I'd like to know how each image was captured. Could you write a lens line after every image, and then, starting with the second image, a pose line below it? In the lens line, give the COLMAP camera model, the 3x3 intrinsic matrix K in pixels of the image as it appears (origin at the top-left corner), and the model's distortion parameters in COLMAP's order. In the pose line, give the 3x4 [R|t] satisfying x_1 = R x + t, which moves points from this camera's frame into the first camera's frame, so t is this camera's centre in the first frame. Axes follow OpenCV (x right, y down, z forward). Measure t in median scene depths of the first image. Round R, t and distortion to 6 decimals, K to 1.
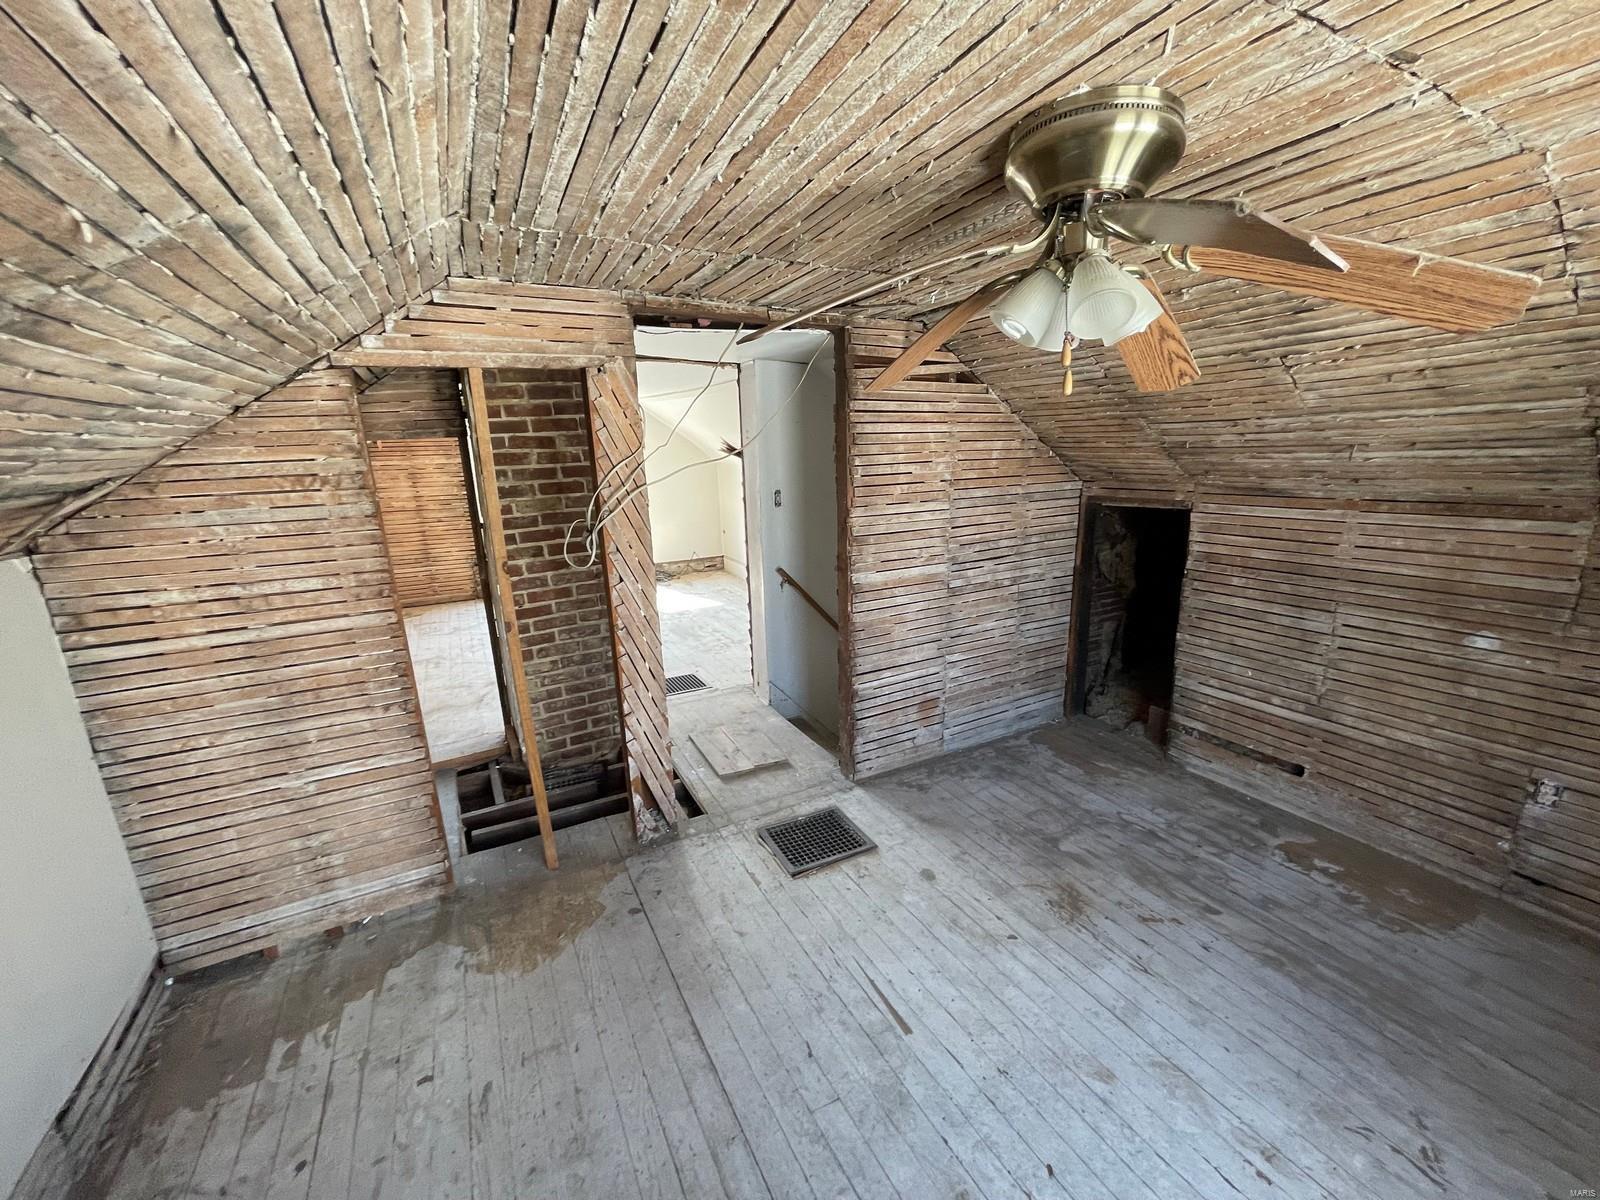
lens RADIAL K [[643.9, 0, 801.4], [0, 643.9, 604.2], [0, 0, 1]] dist [-0.002607, 0.000494]
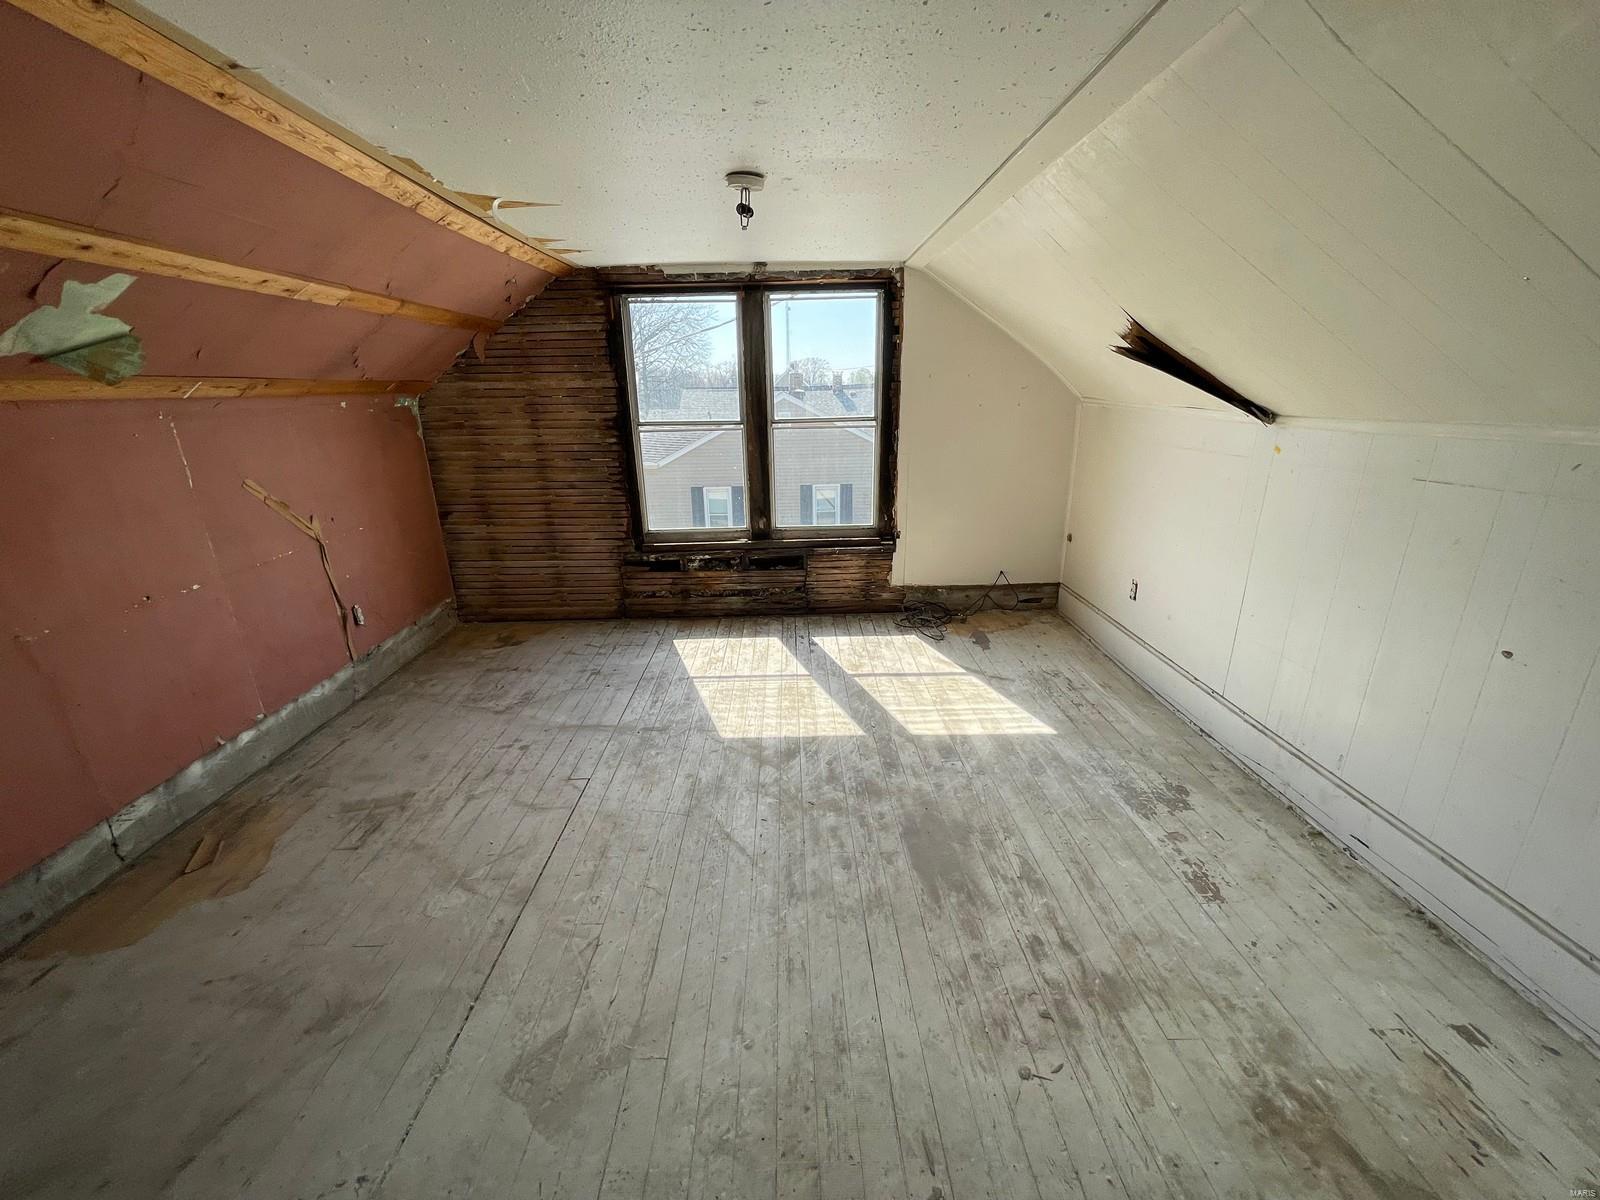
lens RADIAL K [[643.9, 0, 803.7], [0, 643.9, 608.6], [0, 0, 1]] dist [-0.002607, 0.000494]
pose [[0.892751, 0.154060, -0.423393, -0.294528], [-0.120824, 0.987165, 0.104436, -0.309772], [0.434048, -0.042079, 0.899906, 1.608122]]
